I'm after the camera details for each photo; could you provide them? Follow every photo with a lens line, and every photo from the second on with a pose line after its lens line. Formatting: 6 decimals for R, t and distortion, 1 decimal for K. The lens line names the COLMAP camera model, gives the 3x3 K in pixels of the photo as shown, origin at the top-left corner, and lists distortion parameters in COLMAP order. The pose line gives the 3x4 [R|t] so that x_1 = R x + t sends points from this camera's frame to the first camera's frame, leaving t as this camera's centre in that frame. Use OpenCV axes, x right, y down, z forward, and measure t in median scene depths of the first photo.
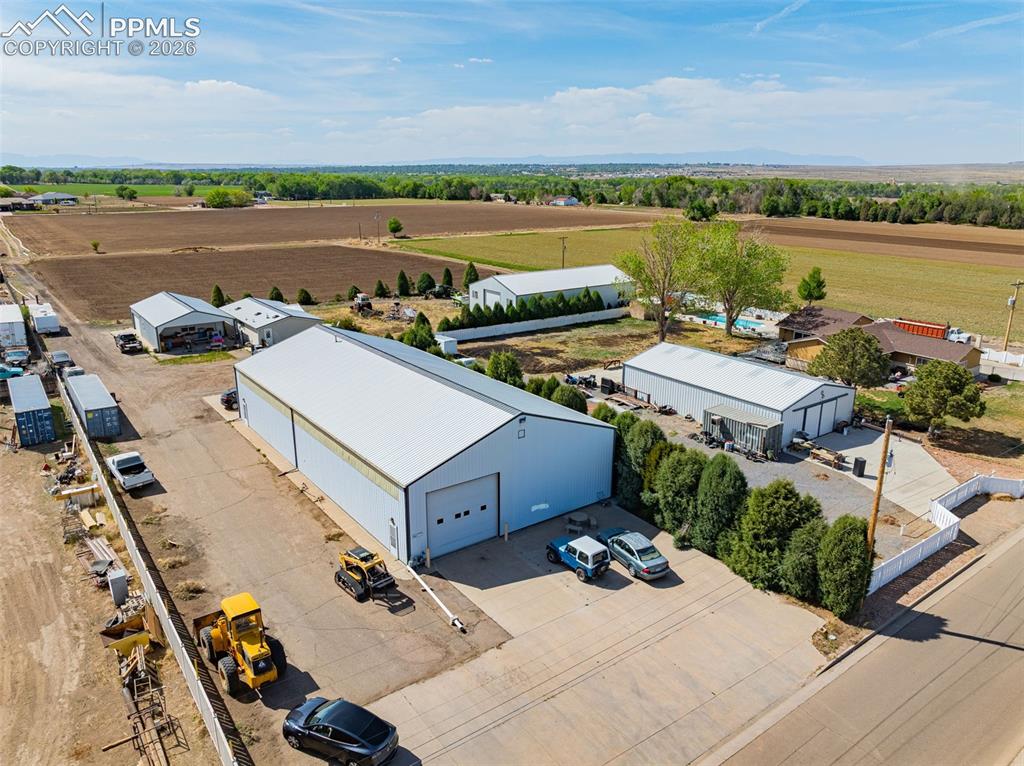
lens RADIAL K [[719.4, 0, 514.4], [0, 719.4, 384.2], [0, 0, 1]] dist [-0.033925, 0.014509]
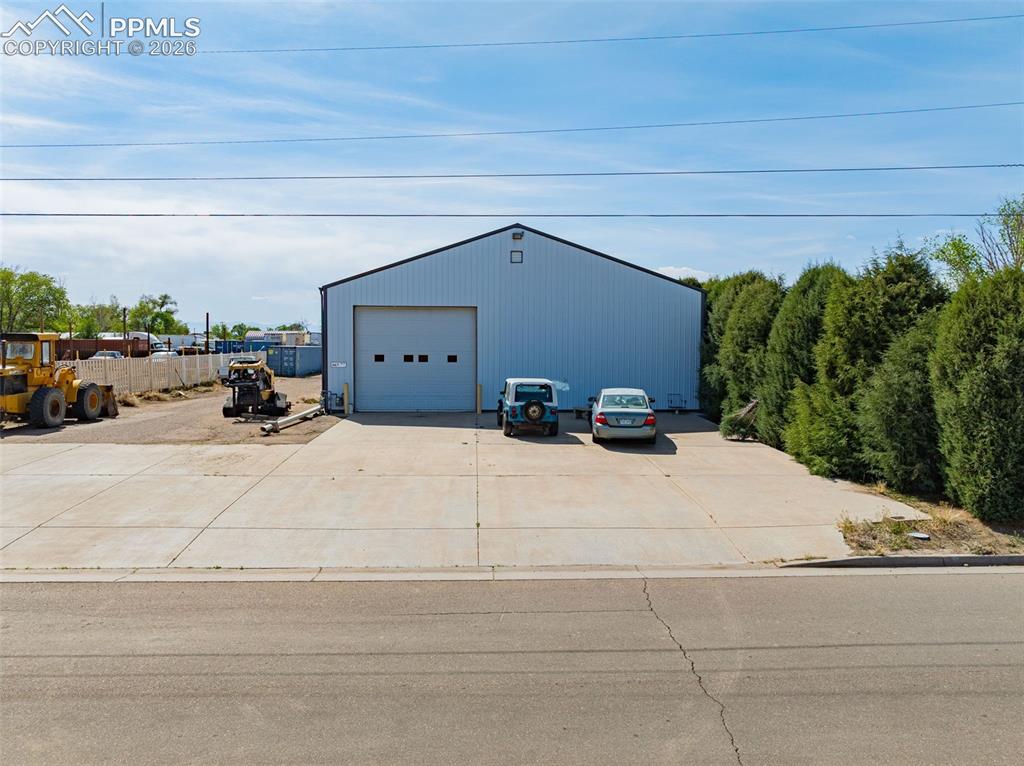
lens RADIAL K [[719.4, 0, 513.4], [0, 719.4, 382.0], [0, 0, 1]] dist [-0.033925, 0.014509]
pose [[0.833693, 0.028054, -0.551515, 0.390199], [-0.155969, 0.970010, -0.186427, 0.314035], [0.529745, 0.241442, 0.813066, 0.471537]]
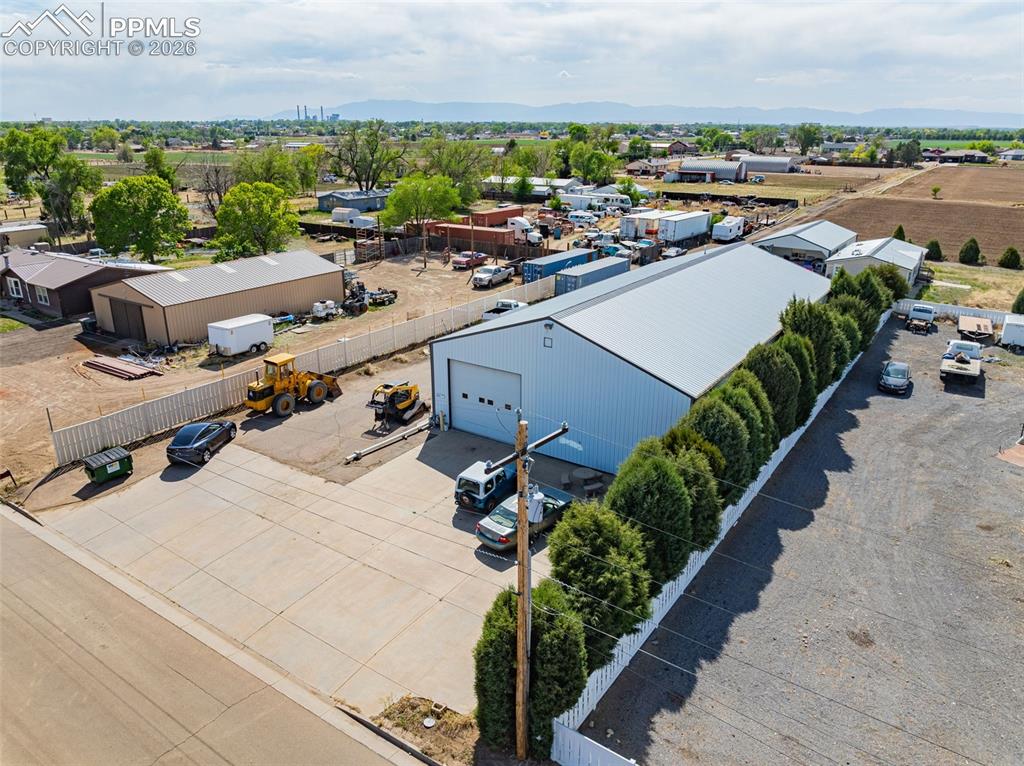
lens RADIAL K [[719.4, 0, 516.2], [0, 719.4, 378.6], [0, 0, 1]] dist [-0.033925, 0.014509]
pose [[0.331590, 0.305653, -0.892538, 0.773838], [-0.267809, 0.937641, 0.221604, -0.069583], [0.904614, 0.165549, 0.392769, 0.640555]]
